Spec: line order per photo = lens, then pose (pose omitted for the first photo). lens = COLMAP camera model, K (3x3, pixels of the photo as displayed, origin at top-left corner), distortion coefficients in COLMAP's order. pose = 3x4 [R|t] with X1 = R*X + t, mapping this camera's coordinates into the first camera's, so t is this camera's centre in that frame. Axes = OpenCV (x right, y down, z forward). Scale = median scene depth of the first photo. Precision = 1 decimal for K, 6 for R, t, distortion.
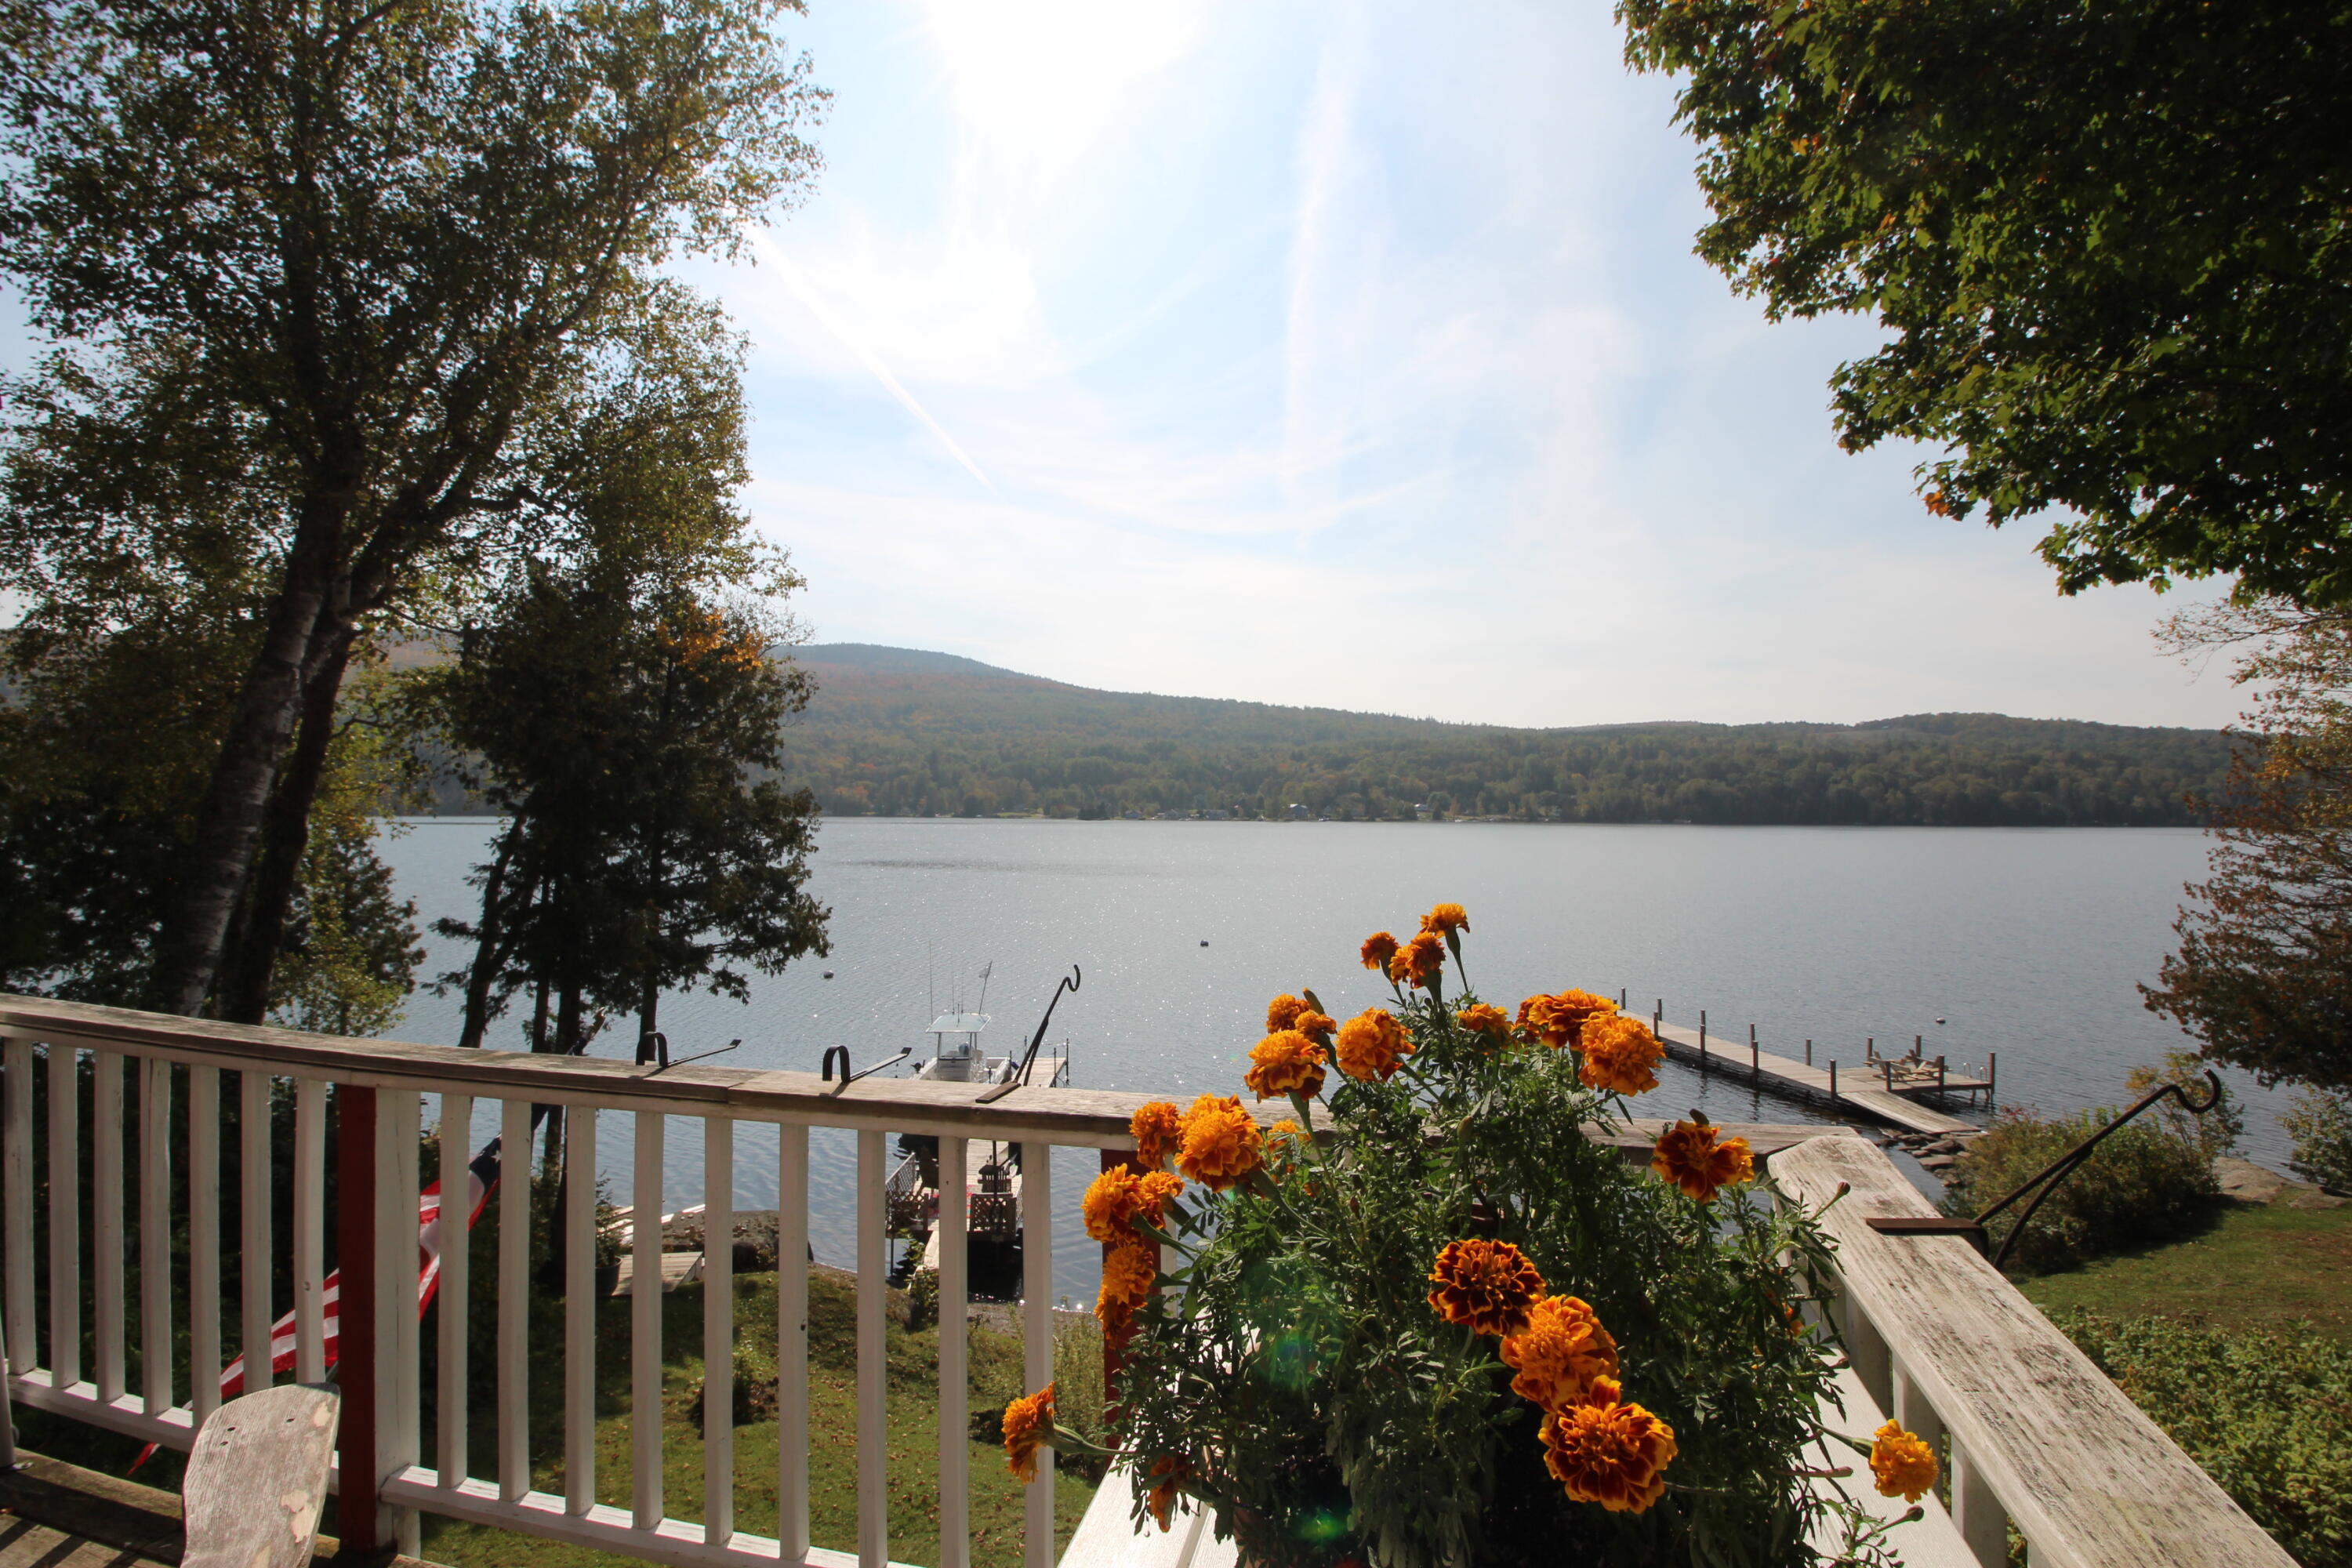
lens RADIAL K [[1085.4, 0, 1178.5], [0, 1085.4, 771.2], [0, 0, 1]] dist [0.004252, -0.015882]
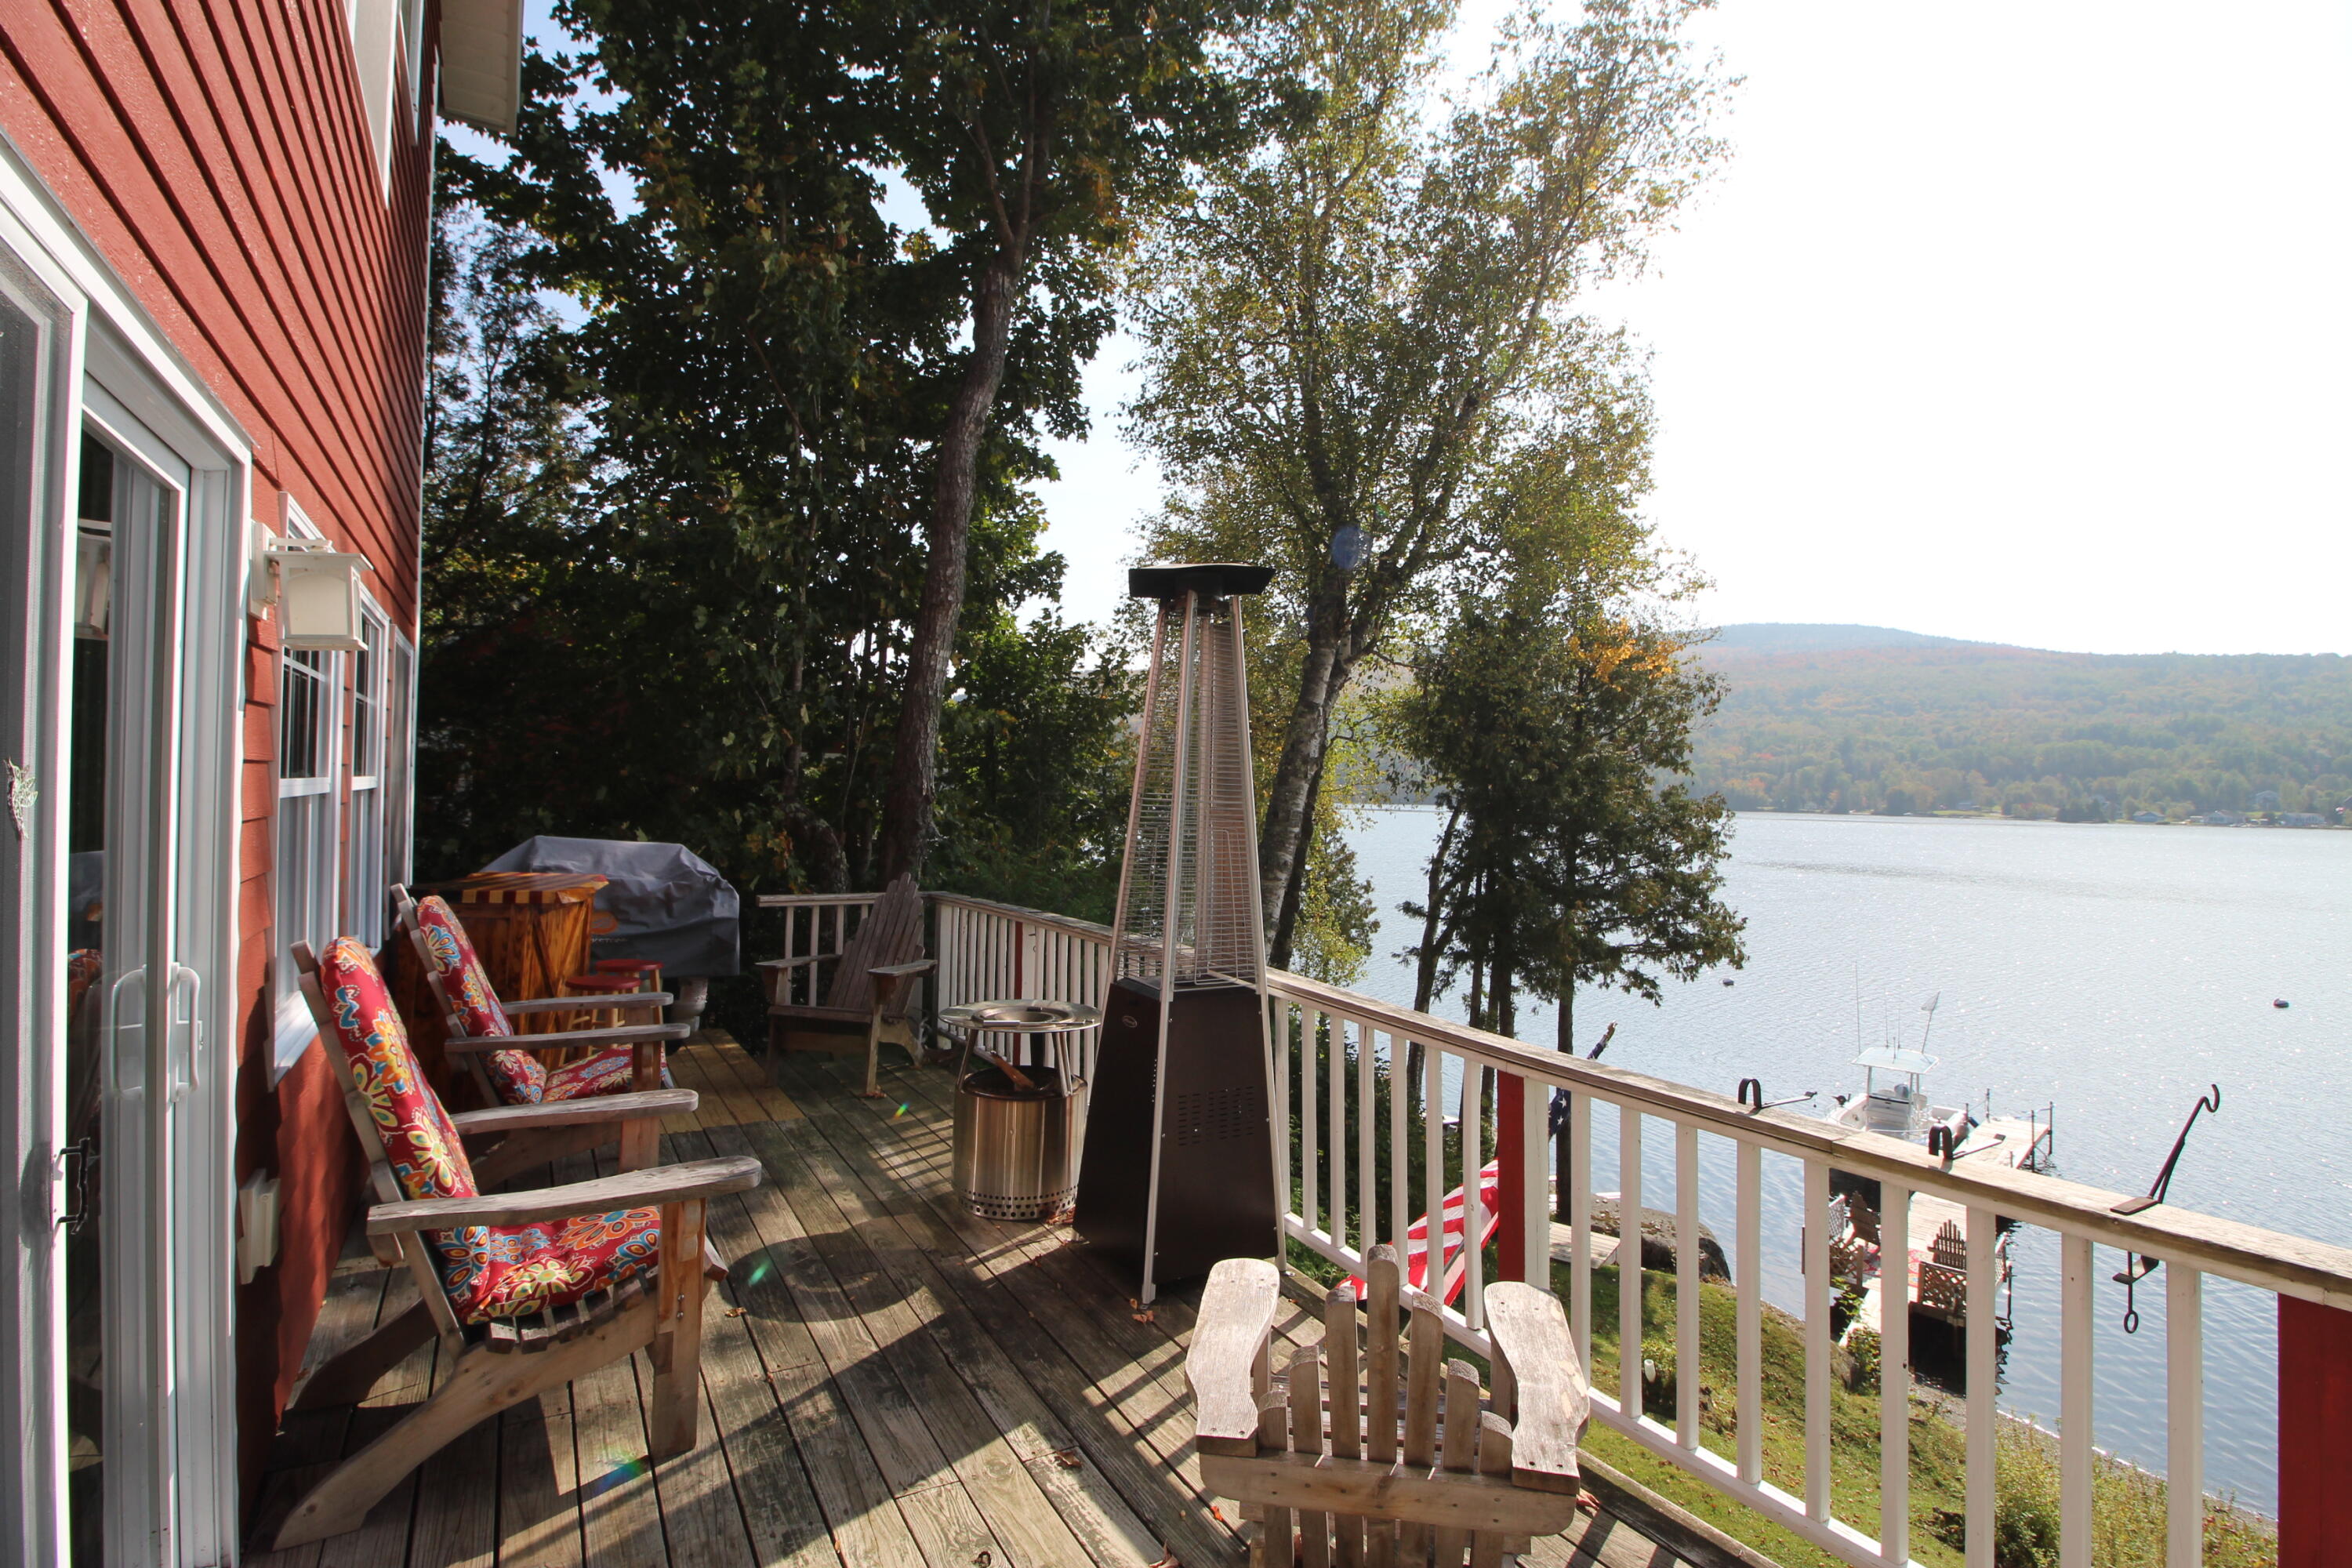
lens RADIAL K [[1085.4, 0, 1178.5], [0, 1085.4, 771.2], [0, 0, 1]] dist [0.004252, -0.015882]
pose [[0.715408, -0.004756, -0.698690, -0.010330], [0.009764, 0.999947, 0.003192, -0.012584], [0.698638, -0.009106, 0.715417, -0.034889]]
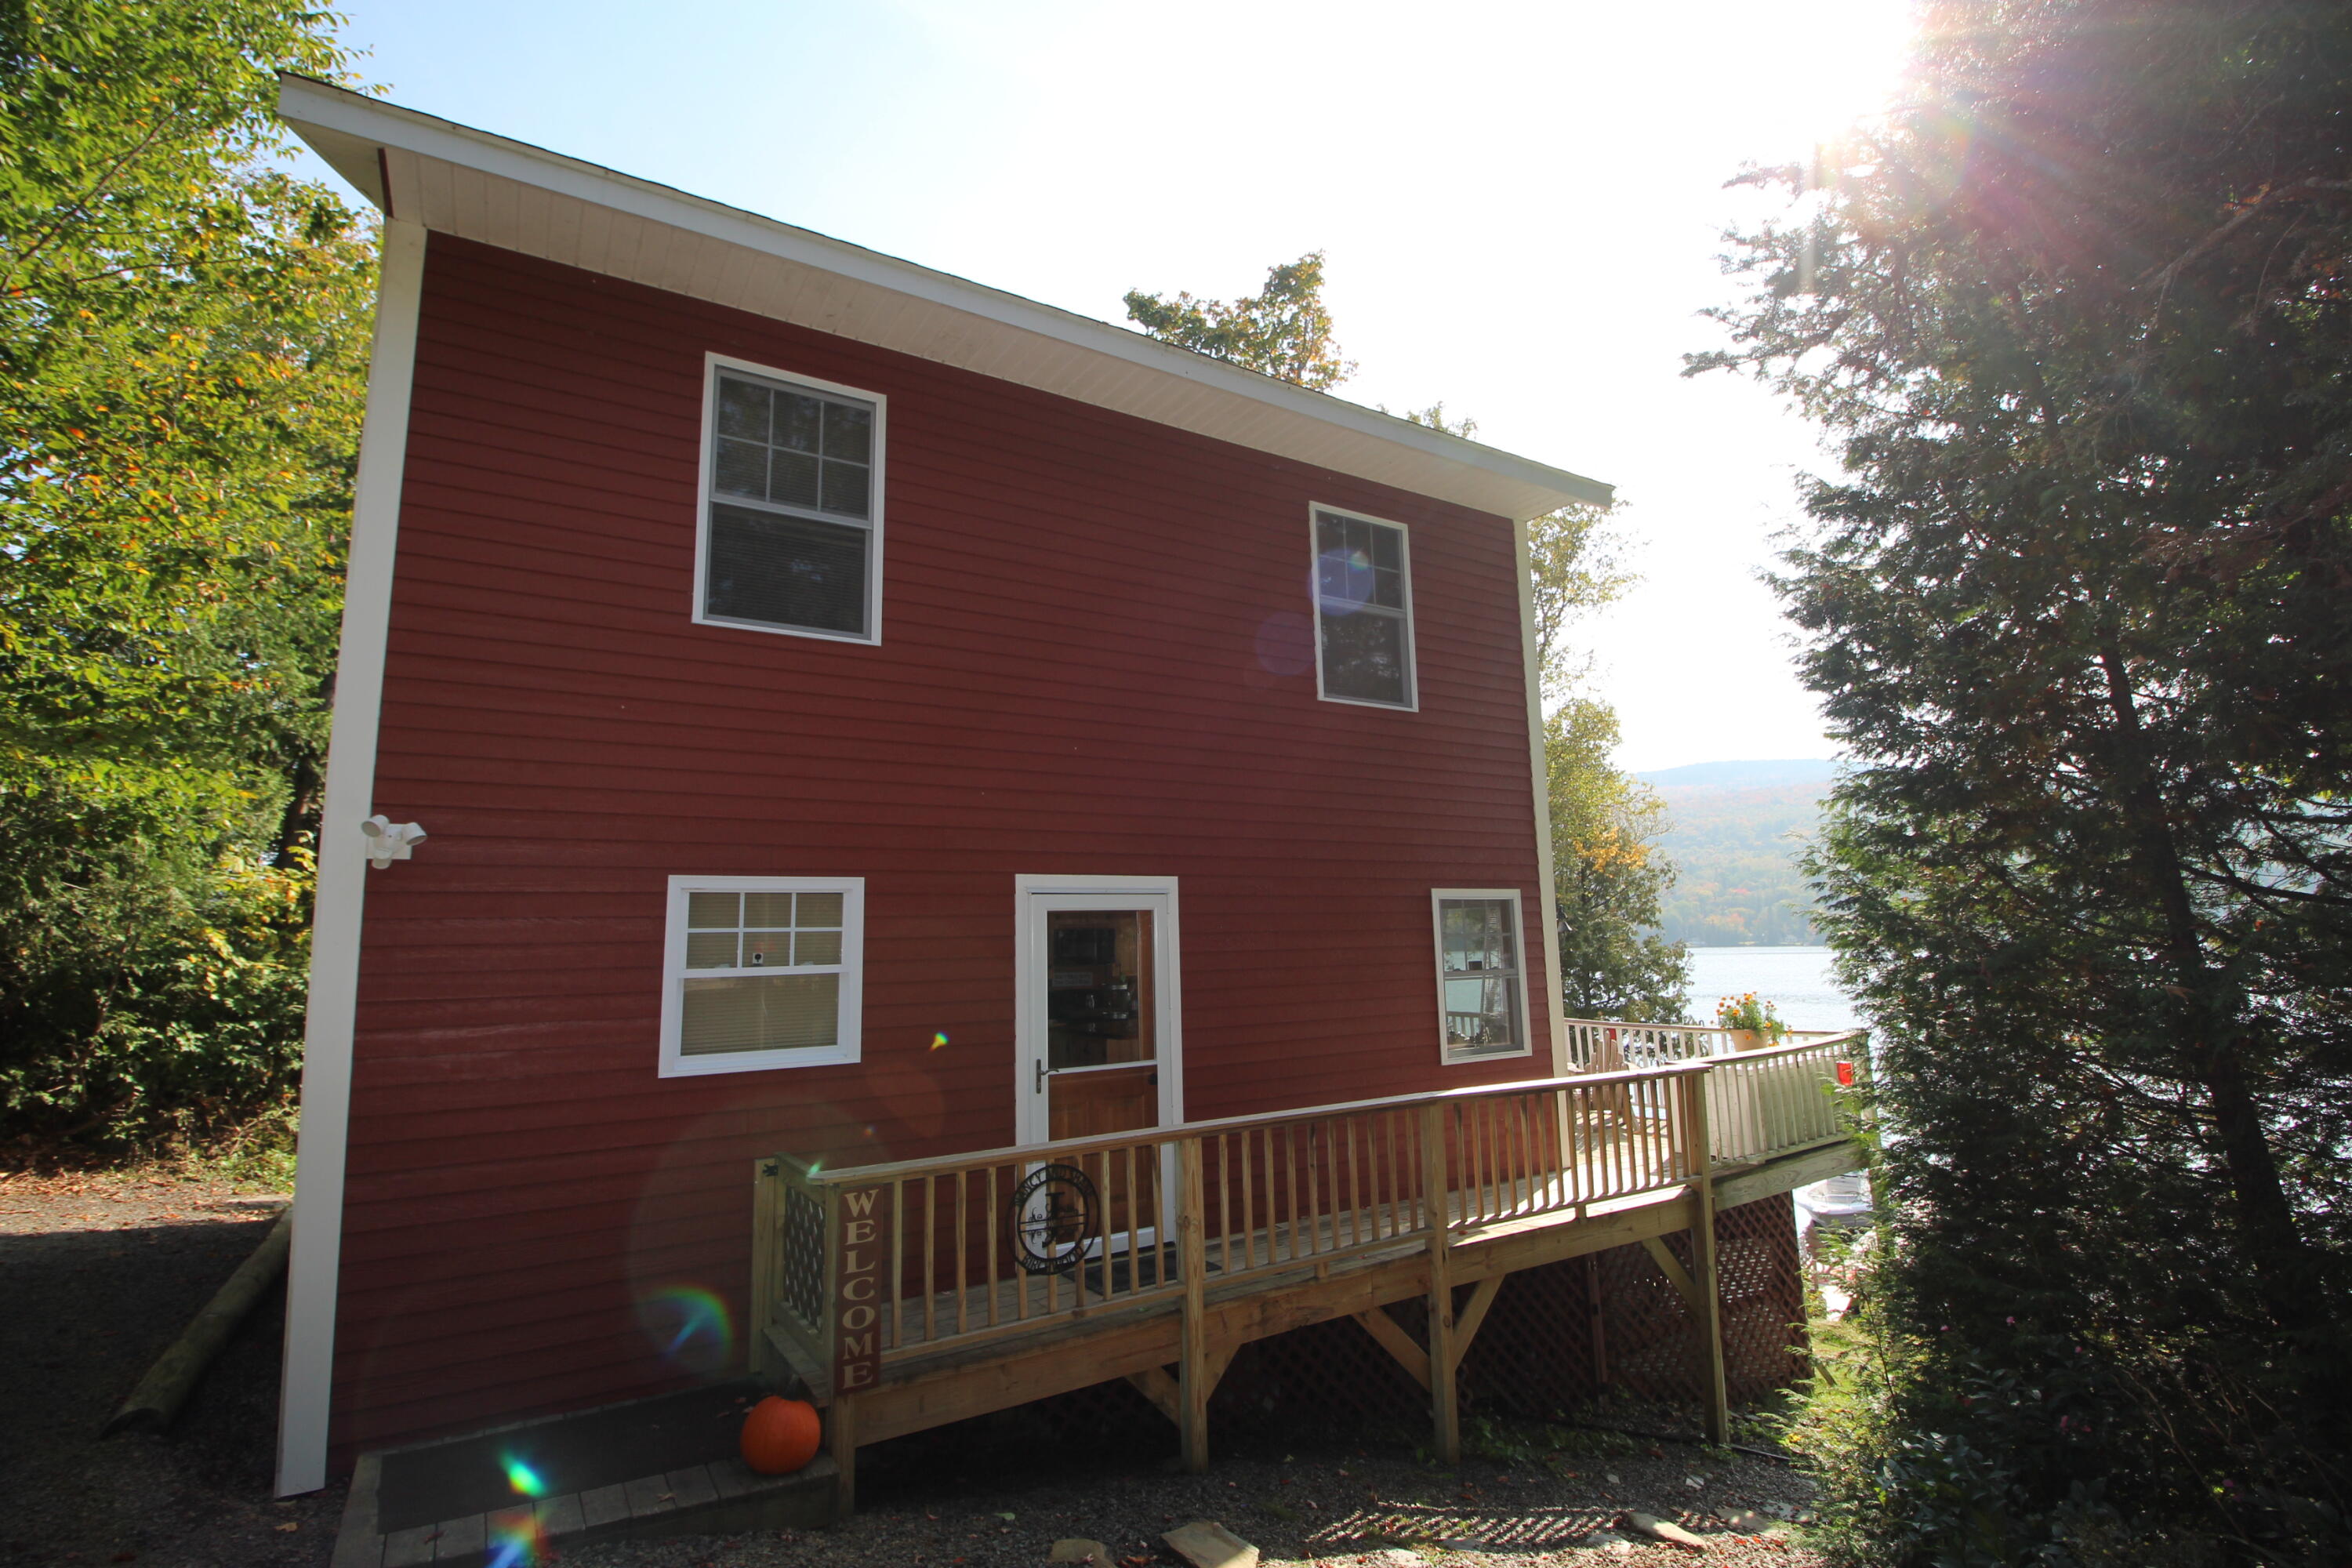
lens RADIAL K [[1085.4, 0, 1178.5], [0, 1085.4, 771.2], [0, 0, 1]] dist [0.004252, -0.015882]
pose [[0.727625, -0.128724, -0.673790, 0.189920], [0.046673, 0.989250, -0.138588, -0.042234], [0.684386, 0.069392, 0.725810, -0.572372]]
